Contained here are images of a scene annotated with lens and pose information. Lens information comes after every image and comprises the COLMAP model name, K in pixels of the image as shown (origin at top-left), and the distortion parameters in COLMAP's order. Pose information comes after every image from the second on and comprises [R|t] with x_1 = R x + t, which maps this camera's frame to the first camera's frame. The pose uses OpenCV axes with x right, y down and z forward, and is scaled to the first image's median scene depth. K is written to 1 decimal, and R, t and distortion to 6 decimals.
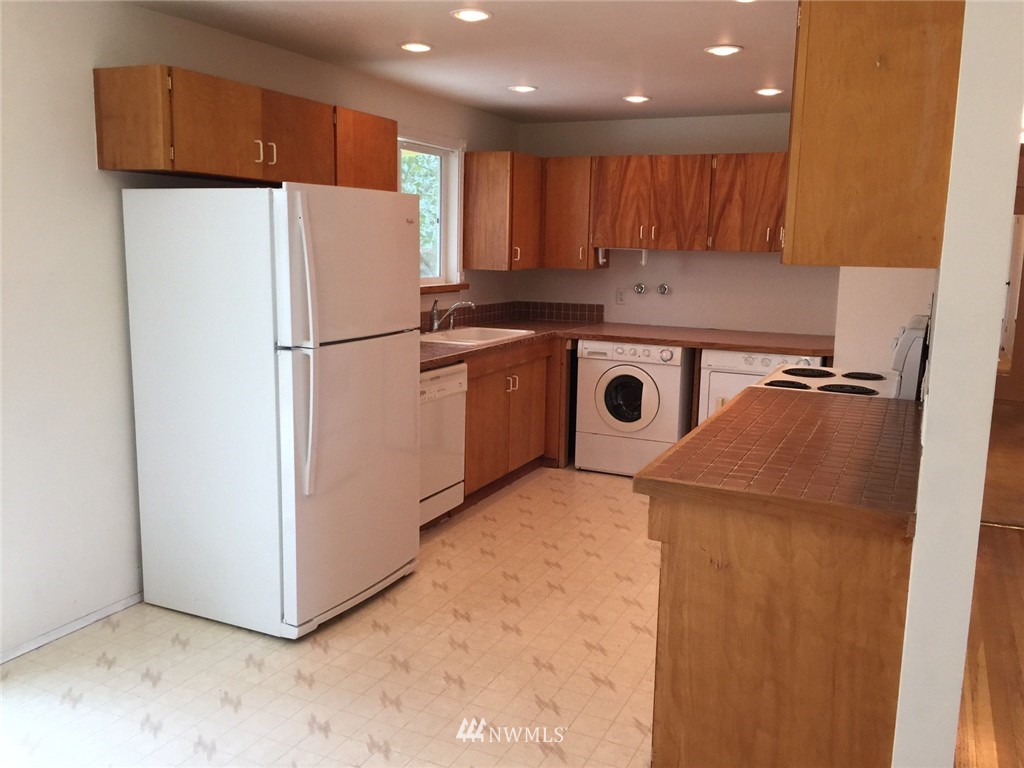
lens RADIAL K [[877.9, 0, 512.0], [0, 877.9, 384.0], [0, 0, 1]] dist [0.059570, -0.003634]
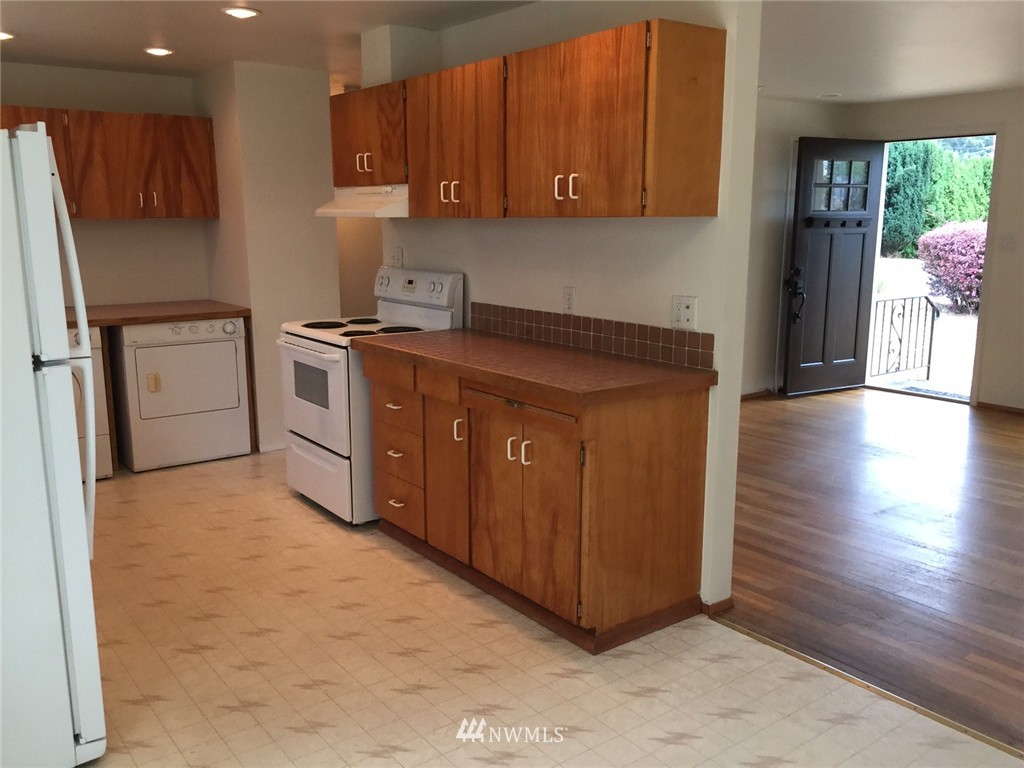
lens RADIAL K [[881.5, 0, 511.3], [0, 881.5, 394.2], [0, 0, 1]] dist [0.048225, -0.053284]
pose [[0.470180, -0.194317, 0.860913, -0.402212], [0.156101, 0.978392, 0.135580, -0.031681], [-0.868656, 0.070642, 0.490354, 0.195532]]
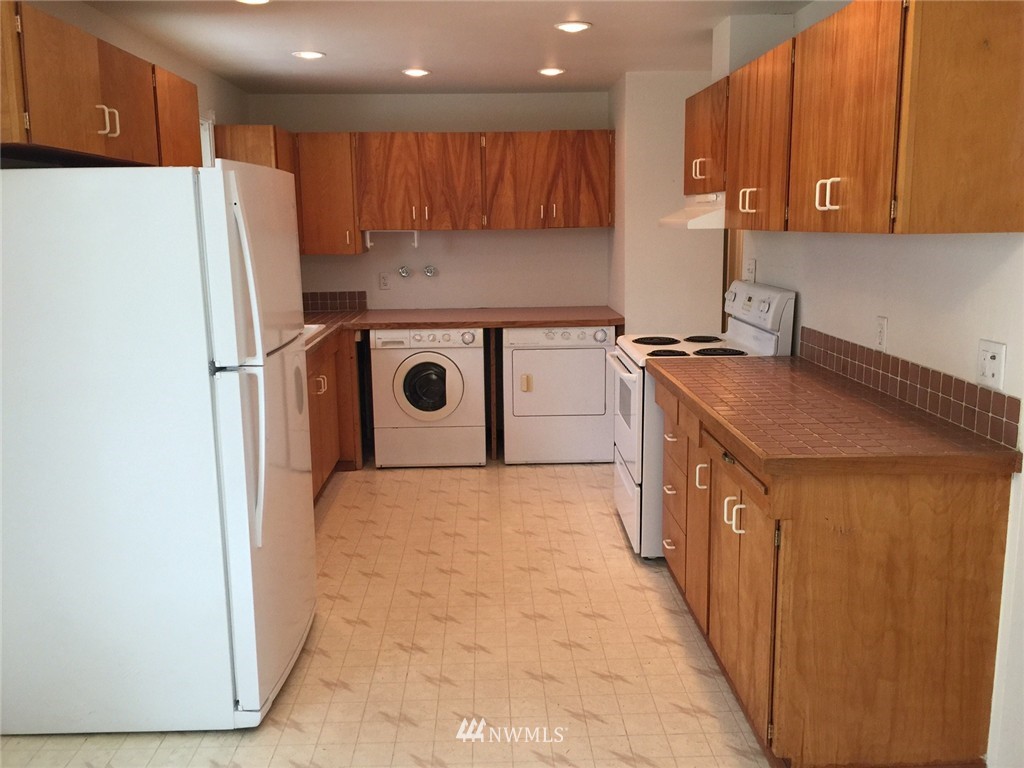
lens RADIAL K [[884.3, 0, 512.6], [0, 884.3, 375.3], [0, 0, 1]] dist [0.056985, -0.055758]
pose [[0.890932, -0.110118, 0.440585, -0.219119], [0.105443, 0.993803, 0.035165, -0.020750], [-0.441727, 0.015127, 0.897022, 0.097366]]
